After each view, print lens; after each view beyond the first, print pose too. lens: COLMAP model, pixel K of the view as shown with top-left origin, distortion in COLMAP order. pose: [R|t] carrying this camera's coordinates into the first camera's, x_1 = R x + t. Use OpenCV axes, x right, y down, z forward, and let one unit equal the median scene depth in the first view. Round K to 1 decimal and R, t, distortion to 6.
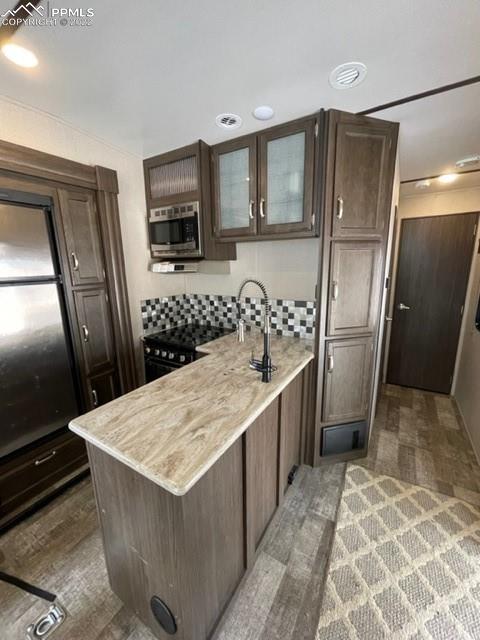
lens RADIAL K [[260.4, 0, 239.8], [0, 260.4, 319.9], [0, 0, 1]] dist [-0.001337, 0.000534]
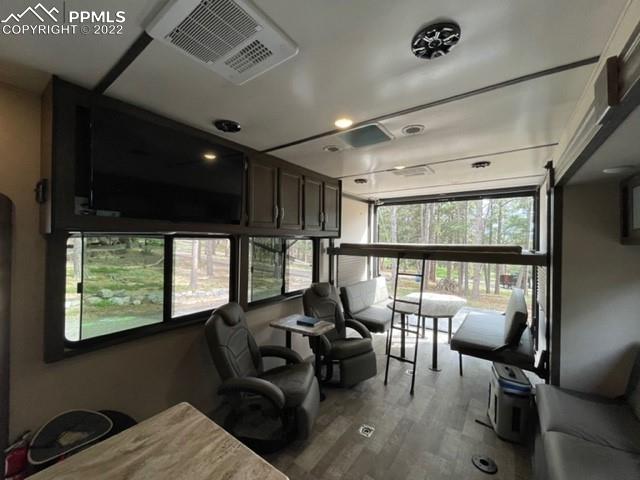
lens RADIAL K [[260.4, 0, 320.3], [0, 260.4, 240.4], [0, 0, 1]] dist [-0.001337, 0.000534]
pose [[-0.997133, 0.001559, 0.075648, -0.467938], [0.019019, 0.972852, 0.230646, -0.247269], [-0.073234, 0.231424, -0.970093, 0.904249]]
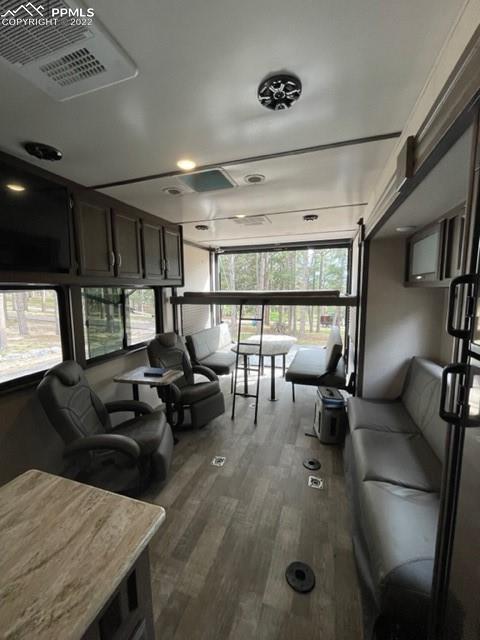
lens RADIAL K [[260.4, 0, 239.1], [0, 260.4, 319.5], [0, 0, 1]] dist [-0.001337, 0.000534]
pose [[-0.973787, 0.050175, -0.221857, -0.428878], [-0.028998, 0.940023, 0.339877, -0.249550], [0.225604, 0.337401, -0.913927, 0.926269]]
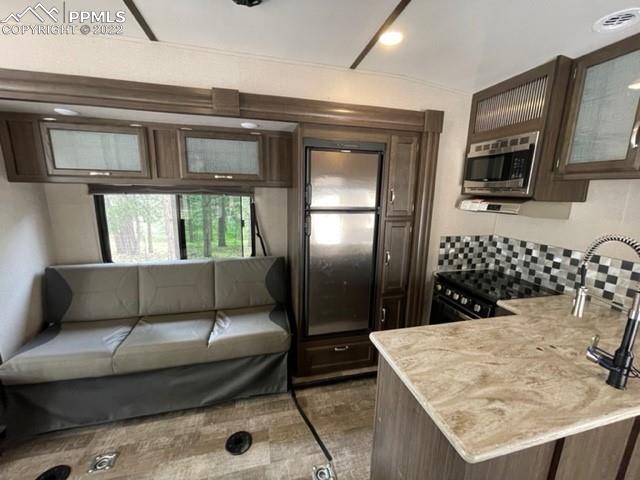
lens RADIAL K [[260.4, 0, 320.6], [0, 260.4, 240.5], [0, 0, 1]] dist [-0.001337, 0.000534]
pose [[0.716106, 0.164848, -0.678246, -0.042492], [-0.185396, 0.981729, 0.042864, -0.021057], [0.672919, 0.095049, 0.733584, -0.051104]]
